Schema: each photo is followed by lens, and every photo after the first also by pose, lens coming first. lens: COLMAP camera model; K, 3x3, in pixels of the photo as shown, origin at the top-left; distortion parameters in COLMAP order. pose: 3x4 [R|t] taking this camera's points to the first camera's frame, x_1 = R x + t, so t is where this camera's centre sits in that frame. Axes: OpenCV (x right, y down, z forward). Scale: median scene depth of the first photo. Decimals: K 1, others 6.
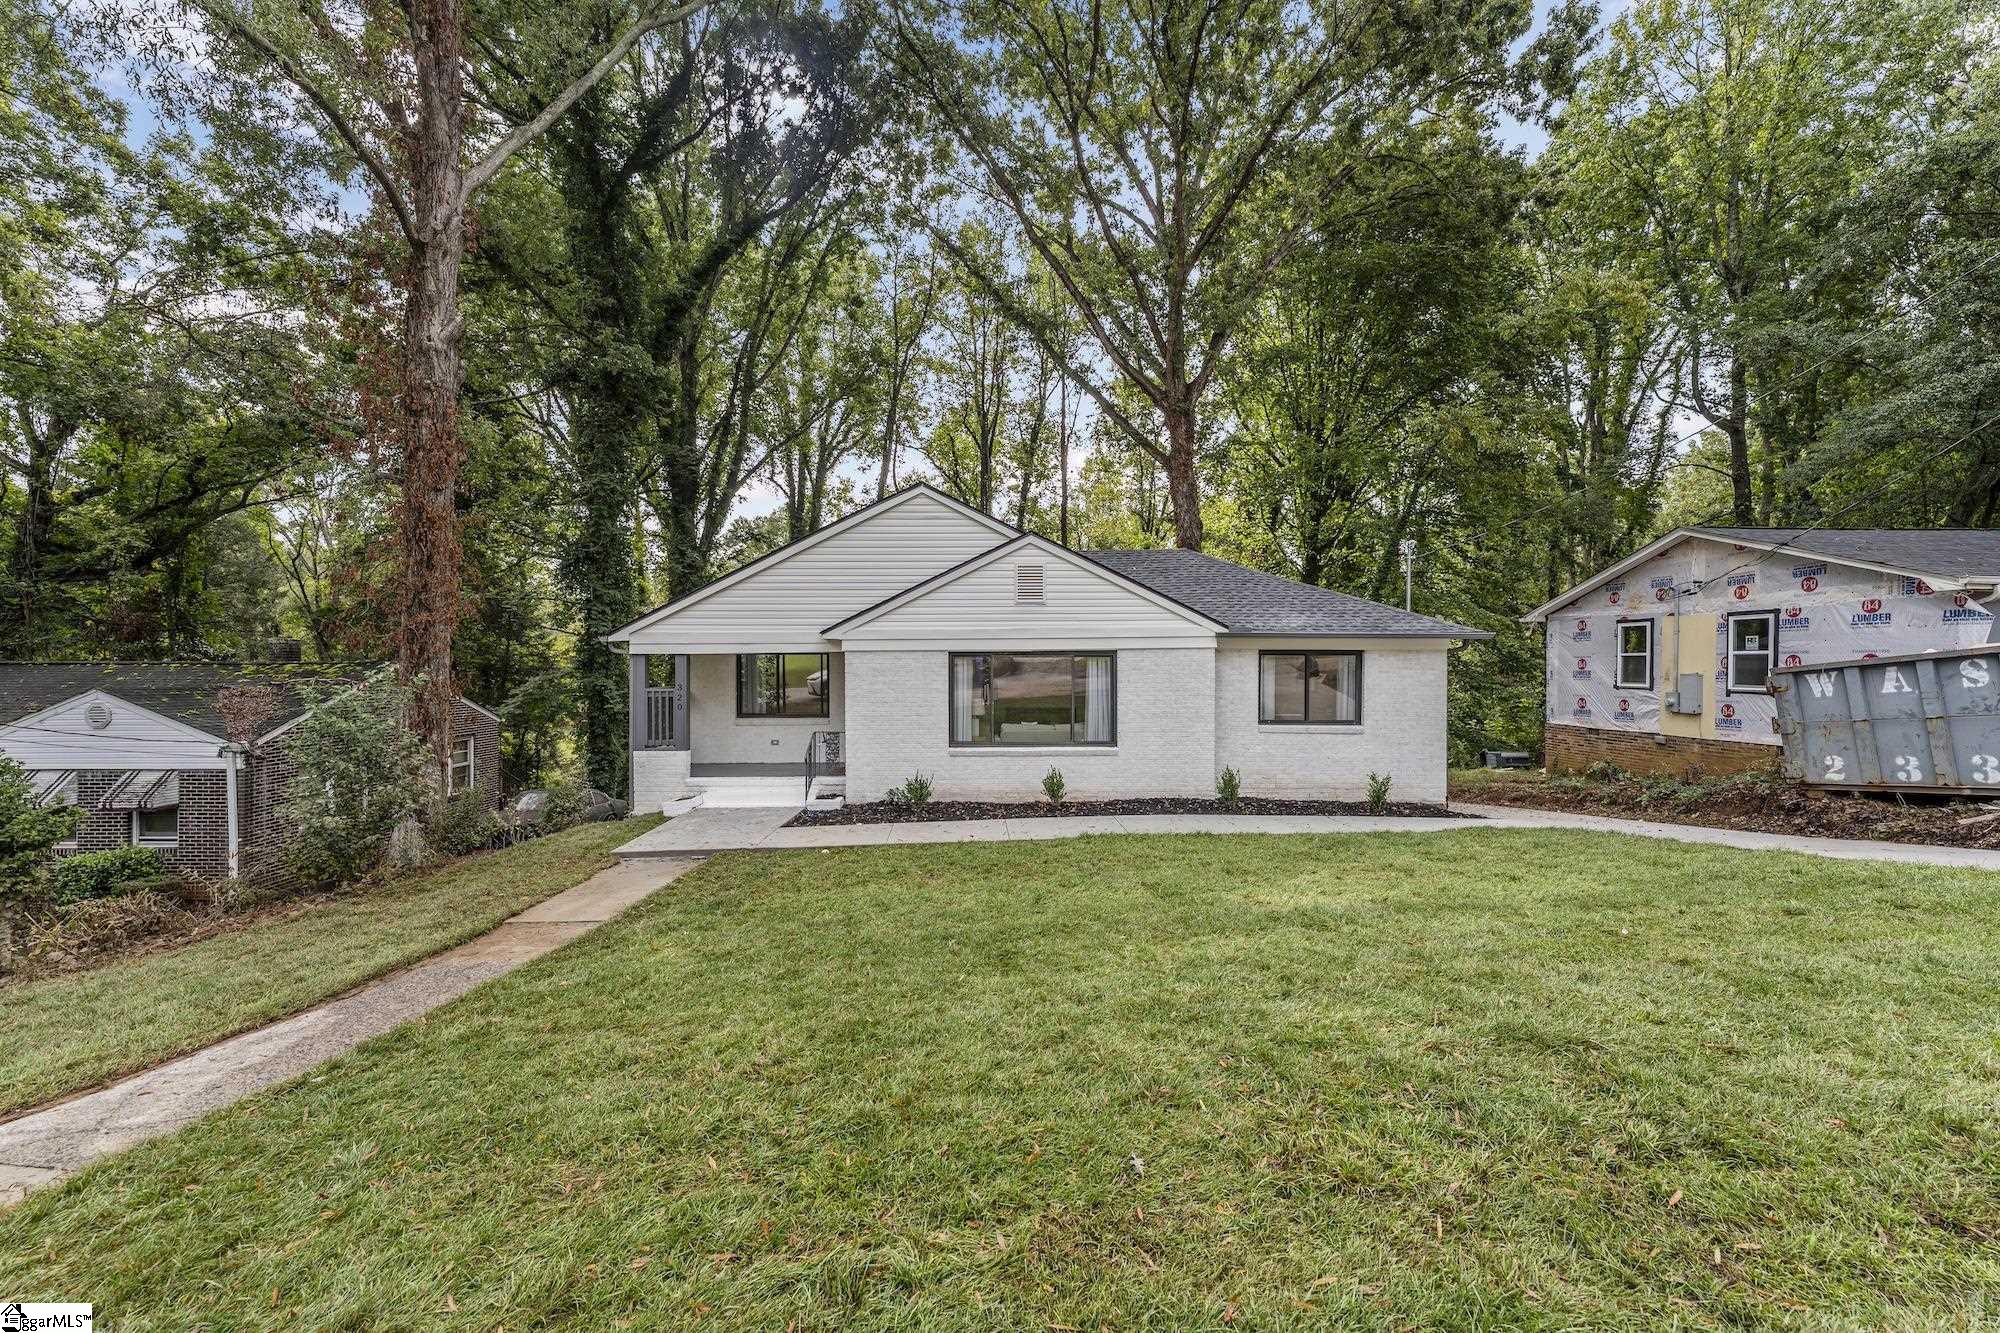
lens RADIAL K [[802.7, 0, 1004.6], [0, 802.7, 669.8], [0, 0, 1]] dist [-0.000528, 0.000037]
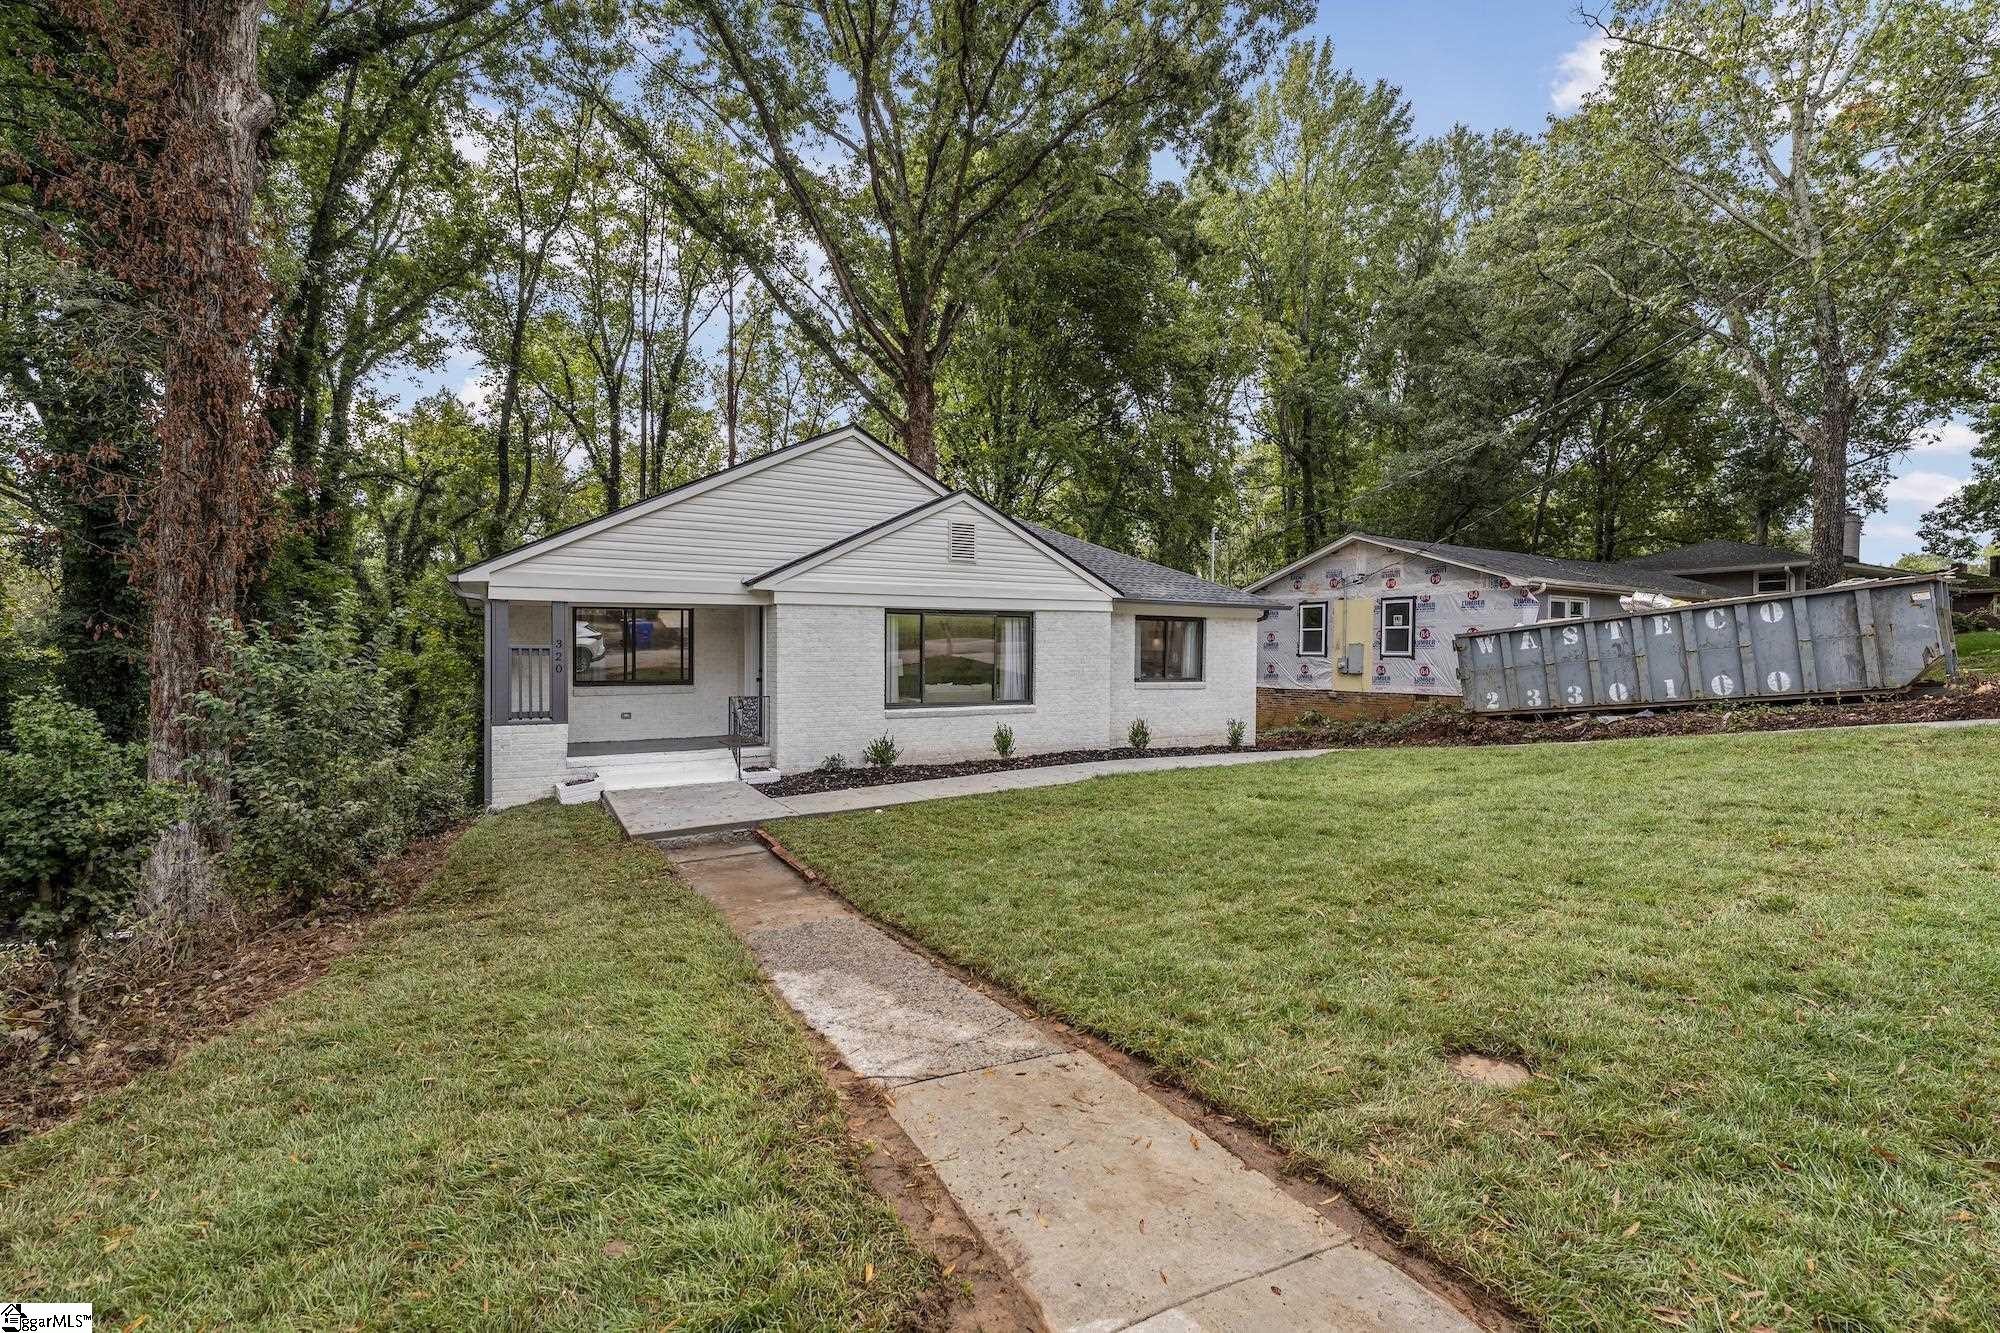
lens RADIAL K [[889.9, 0, 997.5], [0, 889.9, 666.2], [0, 0, 1]] dist [0.004174, 0.000214]
pose [[0.865563, -0.003790, 0.500785, -0.473577], [-0.000199, 0.999969, 0.007912, 0.036661], [-0.500799, -0.006948, 0.865535, 0.023638]]
